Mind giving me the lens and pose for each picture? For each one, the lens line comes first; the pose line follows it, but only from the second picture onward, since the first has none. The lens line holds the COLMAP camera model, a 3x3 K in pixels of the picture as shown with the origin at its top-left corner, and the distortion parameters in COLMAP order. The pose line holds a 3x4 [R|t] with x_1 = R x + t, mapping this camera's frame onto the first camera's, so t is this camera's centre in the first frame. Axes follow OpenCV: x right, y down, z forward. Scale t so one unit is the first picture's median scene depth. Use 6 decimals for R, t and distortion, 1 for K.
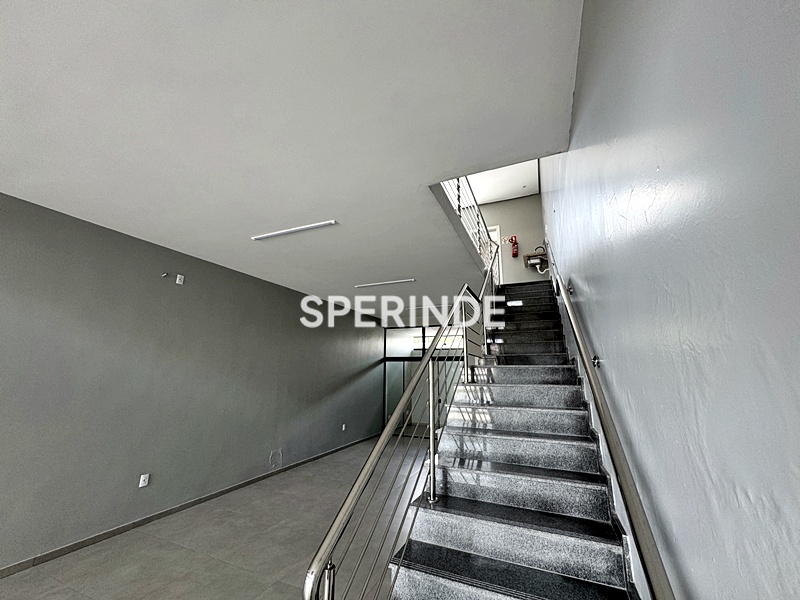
lens RADIAL K [[321.1, 0, 398.4], [0, 321.1, 302.3], [0, 0, 1]] dist [-0.005616, 0.000924]
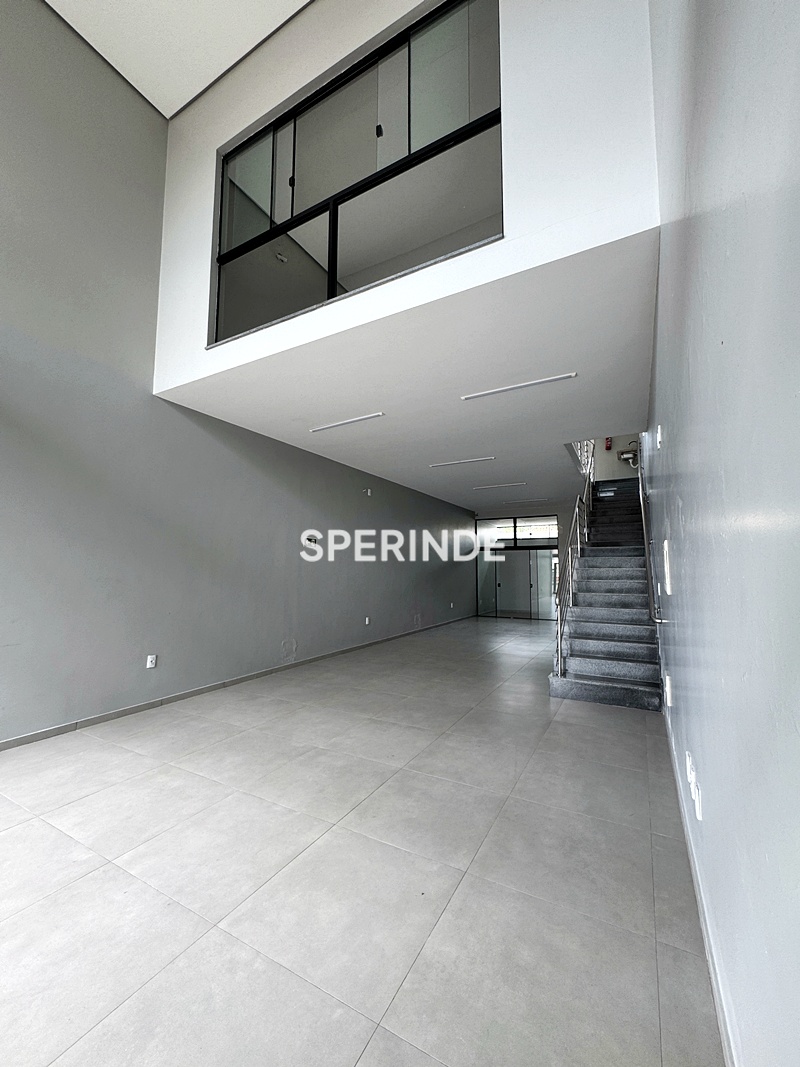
lens RADIAL K [[428.3, 0, 402.2], [0, 428.3, 532.2], [0, 0, 1]] dist [-0.005616, 0.000924]
pose [[0.996628, -0.008548, -0.081605, -0.208416], [0.018767, 0.991942, 0.125297, -0.069668], [0.079876, -0.126406, 0.988757, -0.497638]]
